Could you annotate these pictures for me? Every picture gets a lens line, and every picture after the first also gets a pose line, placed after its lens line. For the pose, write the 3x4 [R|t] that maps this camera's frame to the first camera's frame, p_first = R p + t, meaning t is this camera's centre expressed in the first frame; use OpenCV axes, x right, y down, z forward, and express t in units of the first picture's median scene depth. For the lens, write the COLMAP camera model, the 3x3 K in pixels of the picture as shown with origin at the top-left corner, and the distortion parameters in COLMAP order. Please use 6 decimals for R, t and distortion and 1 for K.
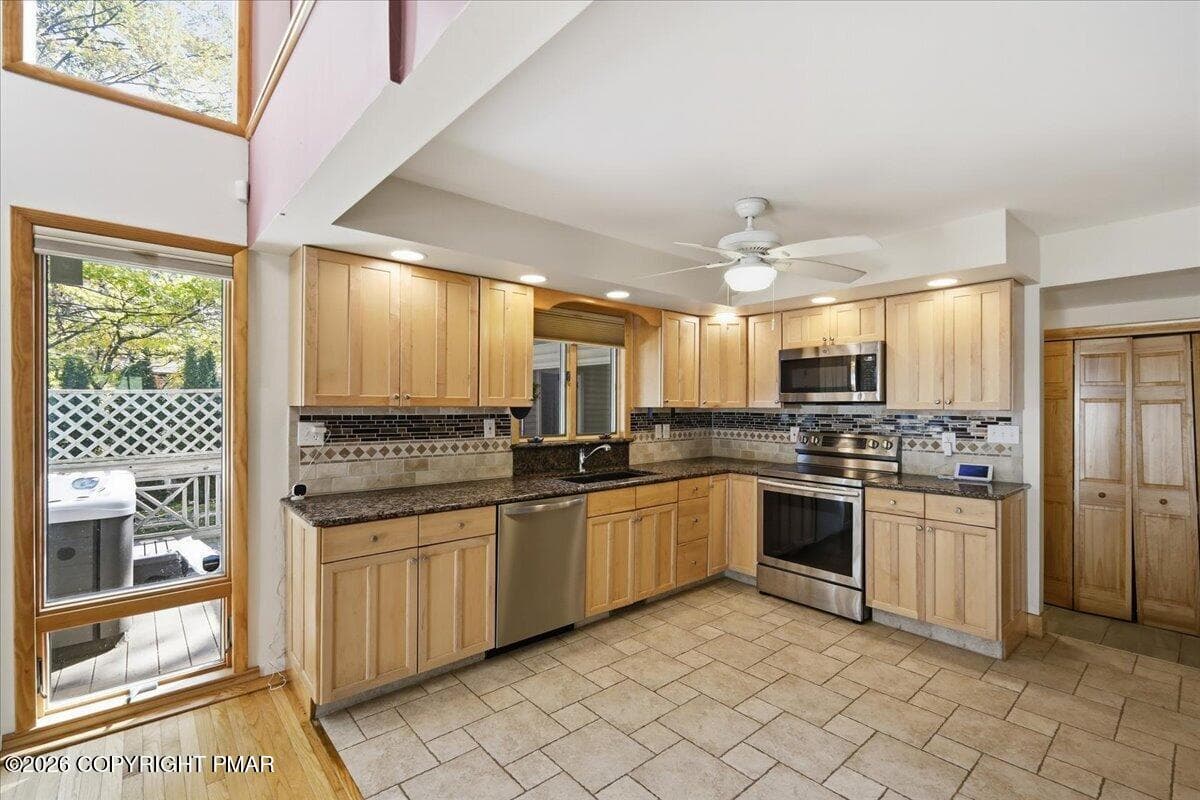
lens RADIAL K [[533.6, 0, 599.0], [0, 533.6, 402.6], [0, 0, 1]] dist [0.002434, 0.000252]
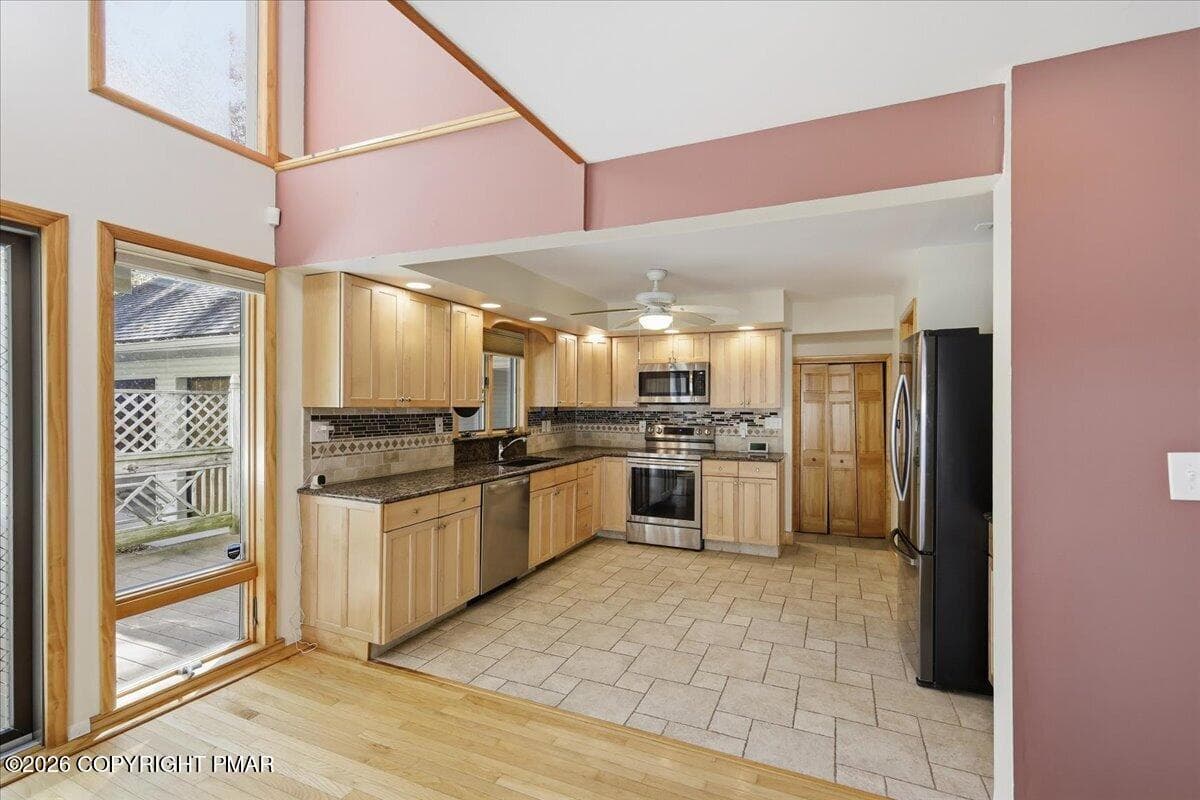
lens RADIAL K [[537.5, 0, 601.6], [0, 537.5, 403.8], [0, 0, 1]] dist [-0.000364, -0.000094]
pose [[0.905063, -0.000932, 0.425277, -0.394199], [-0.001486, 0.999985, 0.005355, -0.006569], [-0.425275, -0.005479, 0.905047, -0.241246]]
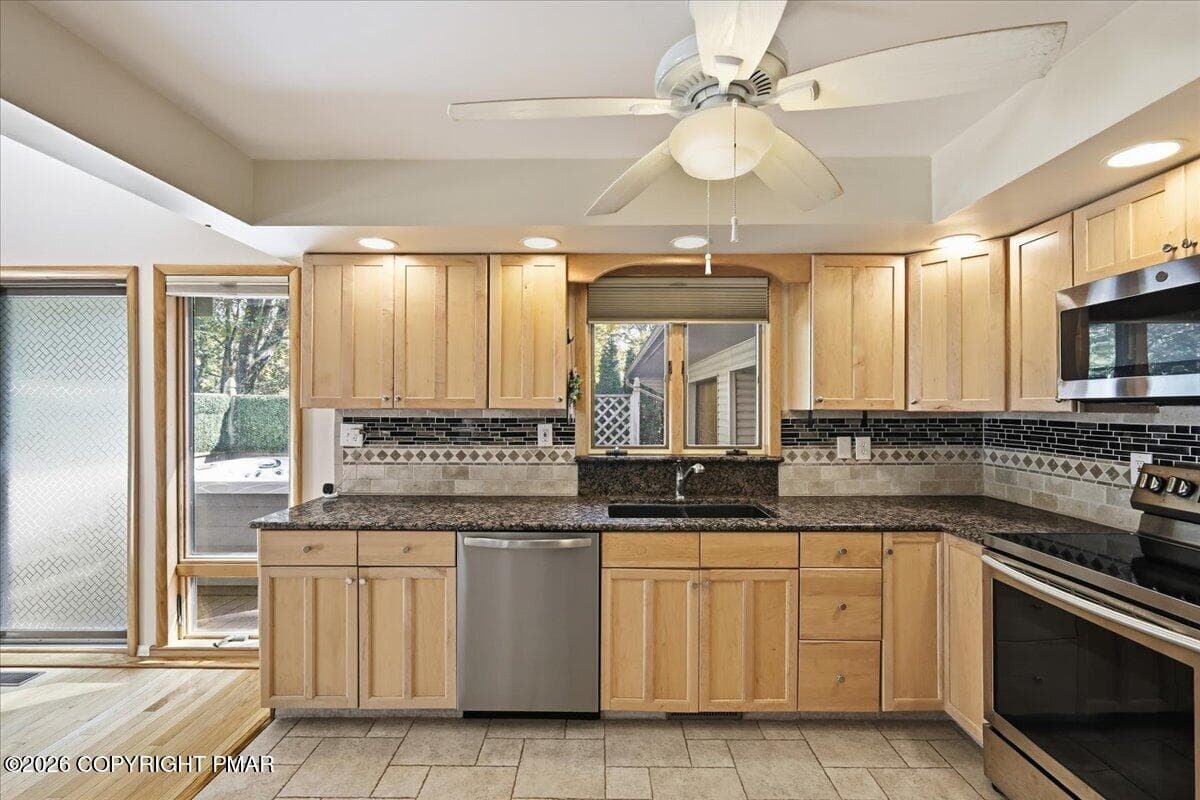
lens RADIAL K [[528.9, 0, 600.0], [0, 528.9, 400.0], [0, 0, 1]] dist [0.001702, 0.000208]
pose [[0.750958, -0.010090, -0.660273, 0.410356], [0.005026, 0.999942, -0.009564, 0.002183], [0.660331, 0.003864, 0.750965, 0.446657]]
